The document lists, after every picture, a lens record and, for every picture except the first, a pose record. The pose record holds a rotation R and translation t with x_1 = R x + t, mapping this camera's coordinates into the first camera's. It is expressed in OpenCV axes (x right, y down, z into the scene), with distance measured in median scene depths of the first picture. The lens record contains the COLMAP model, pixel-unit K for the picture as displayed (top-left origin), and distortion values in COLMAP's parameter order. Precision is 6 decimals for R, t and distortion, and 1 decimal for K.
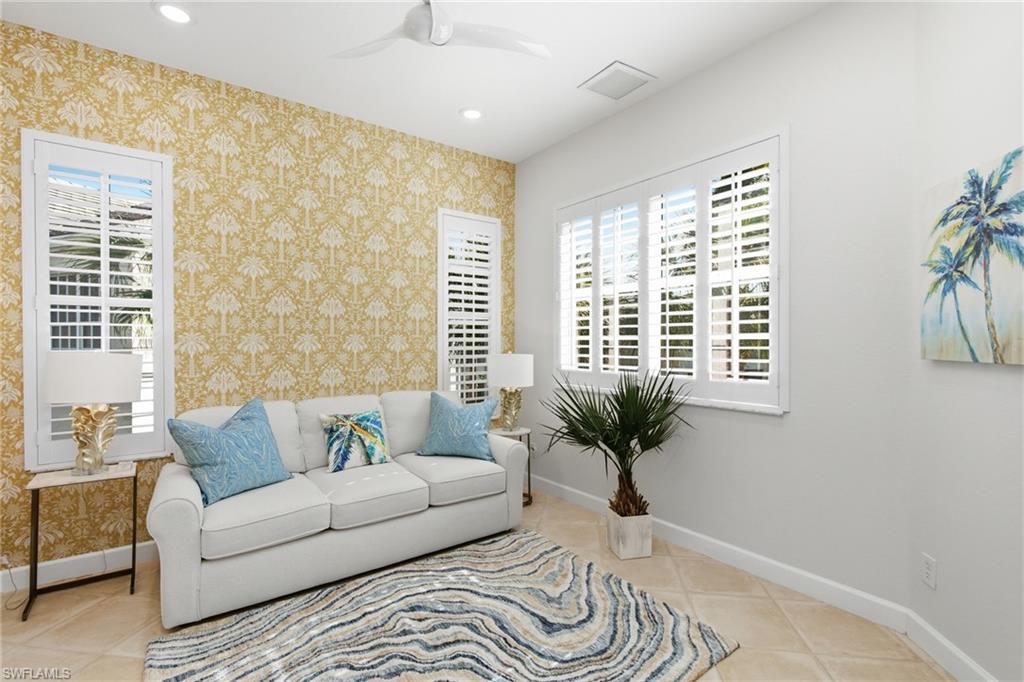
lens RADIAL K [[471.3, 0, 520.2], [0, 471.3, 344.8], [0, 0, 1]] dist [-0.000896, -0.000628]
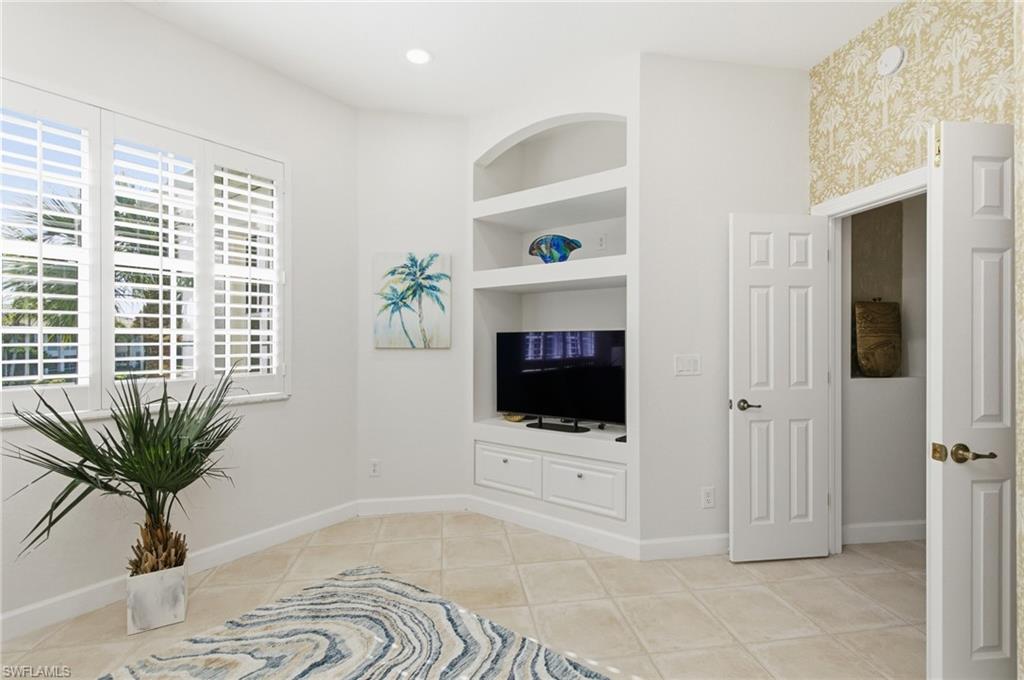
lens RADIAL K [[471.3, 0, 518.7], [0, 471.3, 337.1], [0, 0, 1]] dist [-0.000896, -0.000628]
pose [[-0.297033, 0.001191, 0.954867, -0.922889], [0.003416, 0.999994, -0.000184, -0.005989], [-0.954861, 0.003208, -0.297035, 0.956844]]
